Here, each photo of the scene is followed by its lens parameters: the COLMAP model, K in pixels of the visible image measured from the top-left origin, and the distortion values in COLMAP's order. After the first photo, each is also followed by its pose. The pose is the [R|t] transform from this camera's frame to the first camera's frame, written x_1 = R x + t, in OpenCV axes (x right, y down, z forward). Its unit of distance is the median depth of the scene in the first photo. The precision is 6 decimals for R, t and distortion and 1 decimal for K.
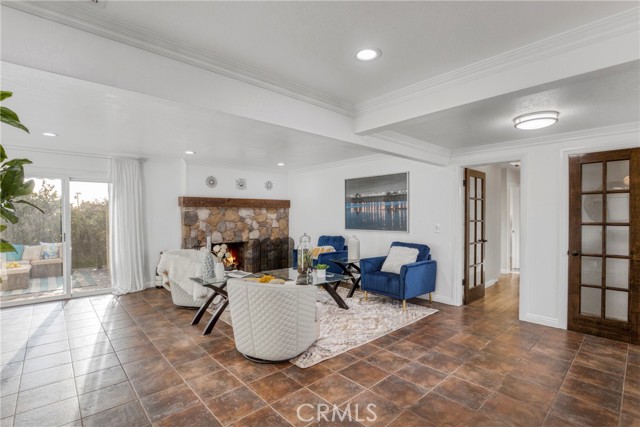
lens RADIAL K [[299.1, 0, 321.0], [0, 299.1, 218.7], [0, 0, 1]] dist [-0.014099, 0.000512]
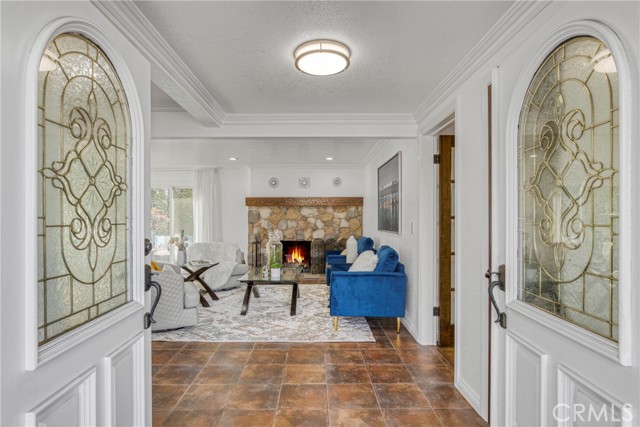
lens RADIAL K [[342.3, 0, 320.0], [0, 342.3, 213.5], [0, 0, 1]] dist [-0.001098, -0.000088]
pose [[0.750383, -0.009579, -0.660934, 0.585198], [-0.009877, 0.999621, -0.025702, 0.016928], [0.660929, 0.025815, 0.750004, 0.200028]]
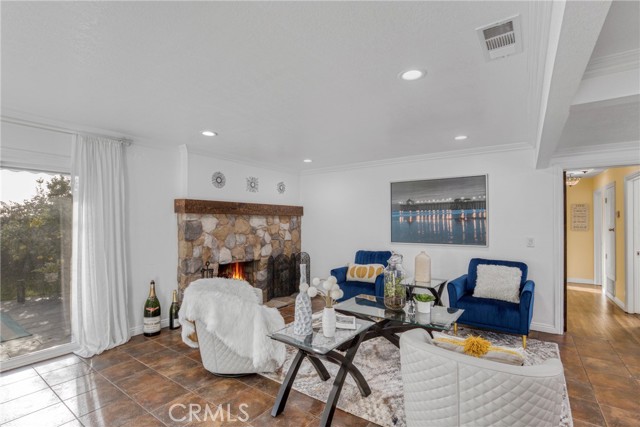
lens RADIAL K [[299.1, 0, 321.0], [0, 299.1, 218.7], [0, 0, 1]] dist [-0.014099, 0.000512]
pose [[0.976196, 0.004924, 0.216833, -0.290930], [0.000778, 0.999656, -0.026204, -0.009318], [-0.216887, 0.025749, 0.975857, 0.245160]]
